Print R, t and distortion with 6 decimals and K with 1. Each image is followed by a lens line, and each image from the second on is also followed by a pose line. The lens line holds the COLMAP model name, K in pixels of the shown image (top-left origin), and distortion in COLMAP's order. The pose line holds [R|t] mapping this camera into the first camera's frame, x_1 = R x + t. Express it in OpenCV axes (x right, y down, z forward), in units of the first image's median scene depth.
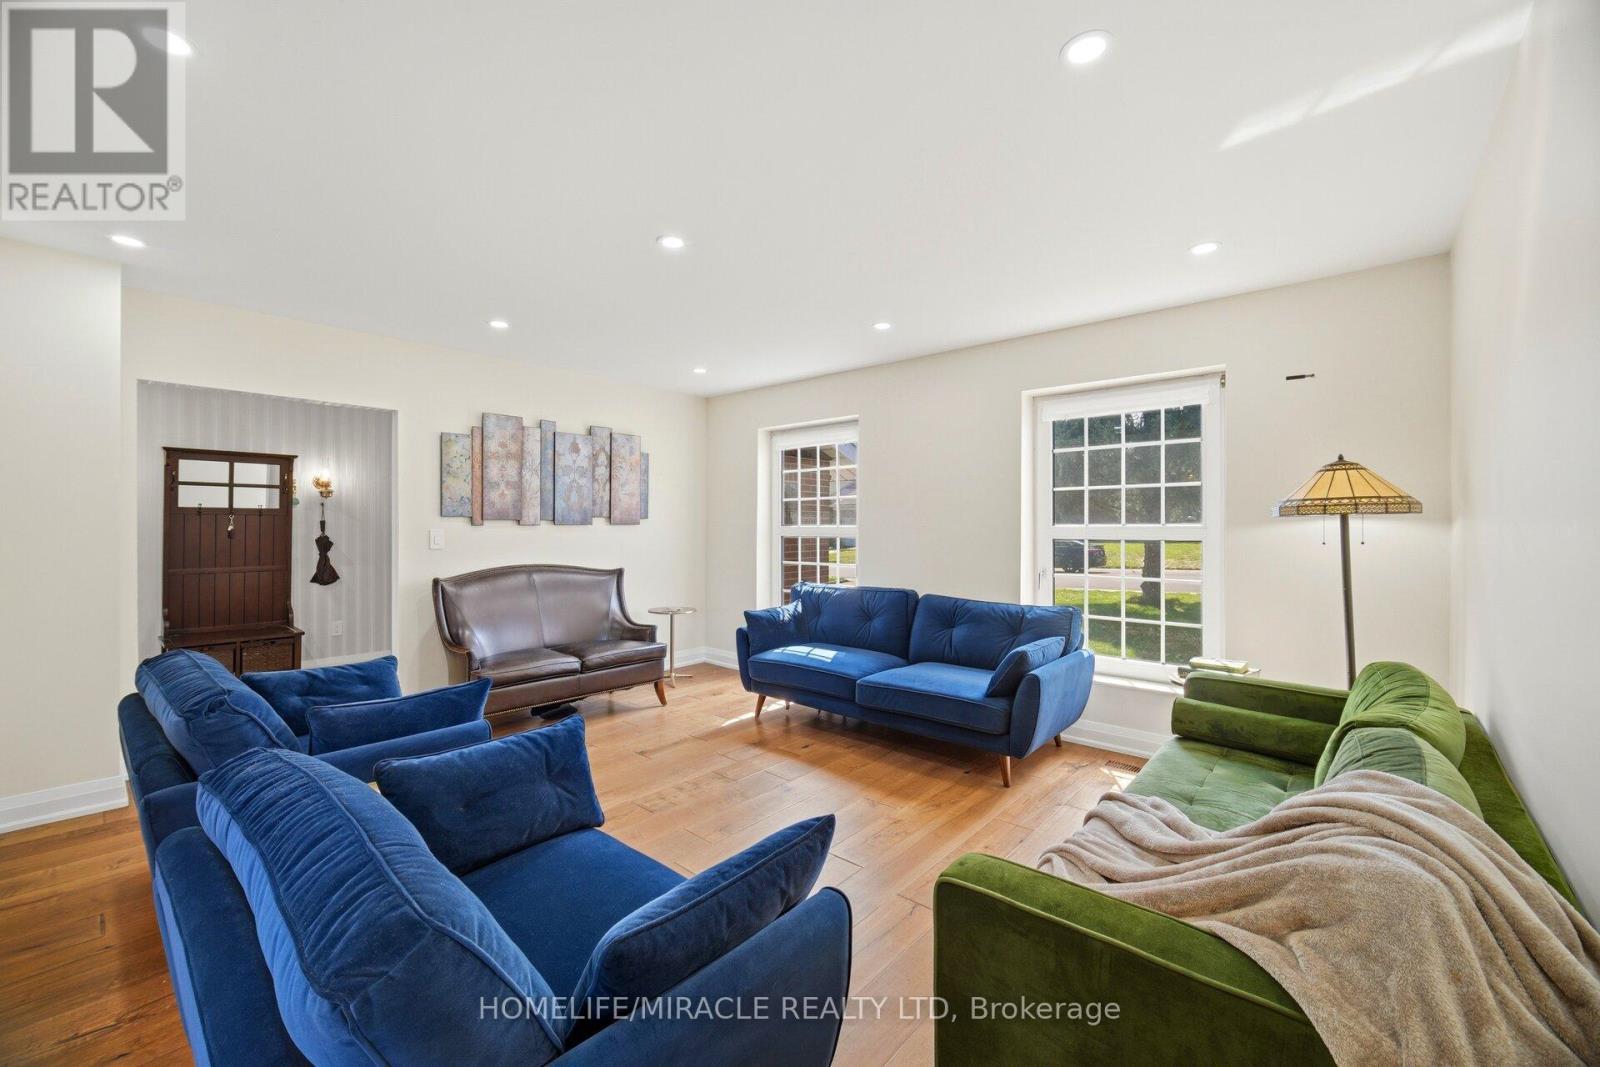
lens RADIAL K [[653.0, 0, 797.9], [0, 653.0, 529.1], [0, 0, 1]] dist [-0.003987, 0.000251]
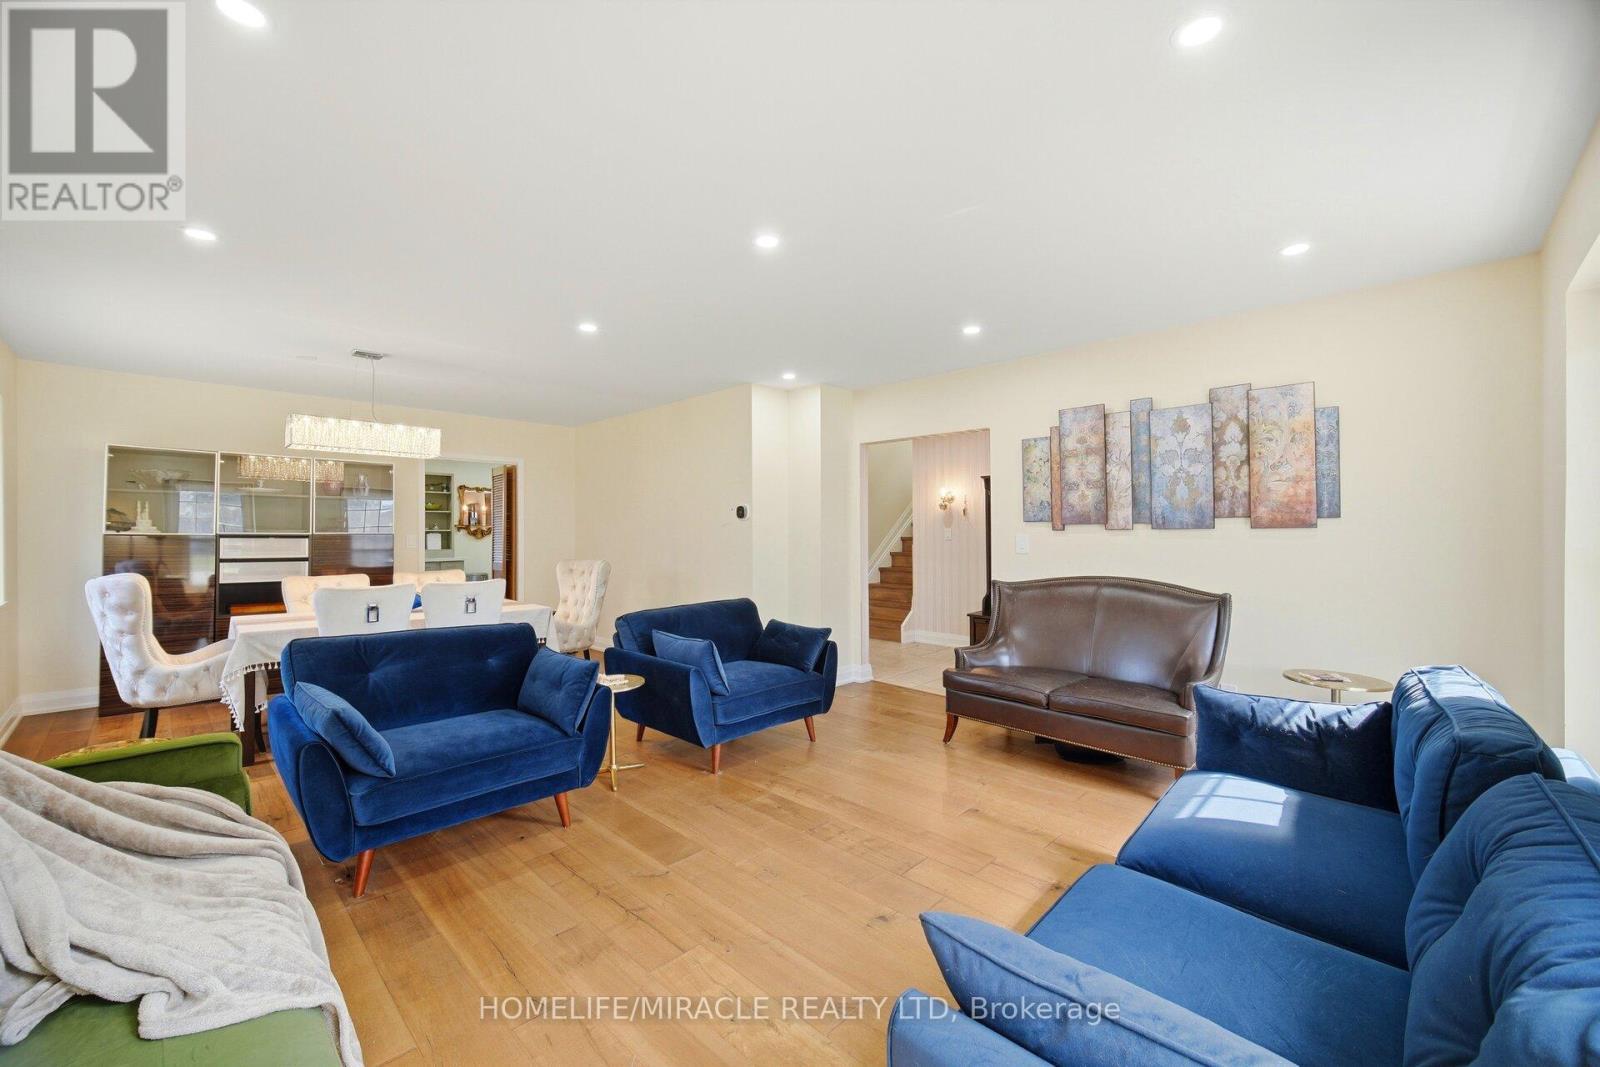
lens RADIAL K [[653.0, 0, 801.9], [0, 653.0, 529.8], [0, 0, 1]] dist [-0.003987, 0.000251]
pose [[-0.072874, -0.006183, -0.997322, 0.437221], [-0.005060, 0.999970, -0.005830, 0.001177], [0.997328, 0.004622, -0.072903, 0.634261]]
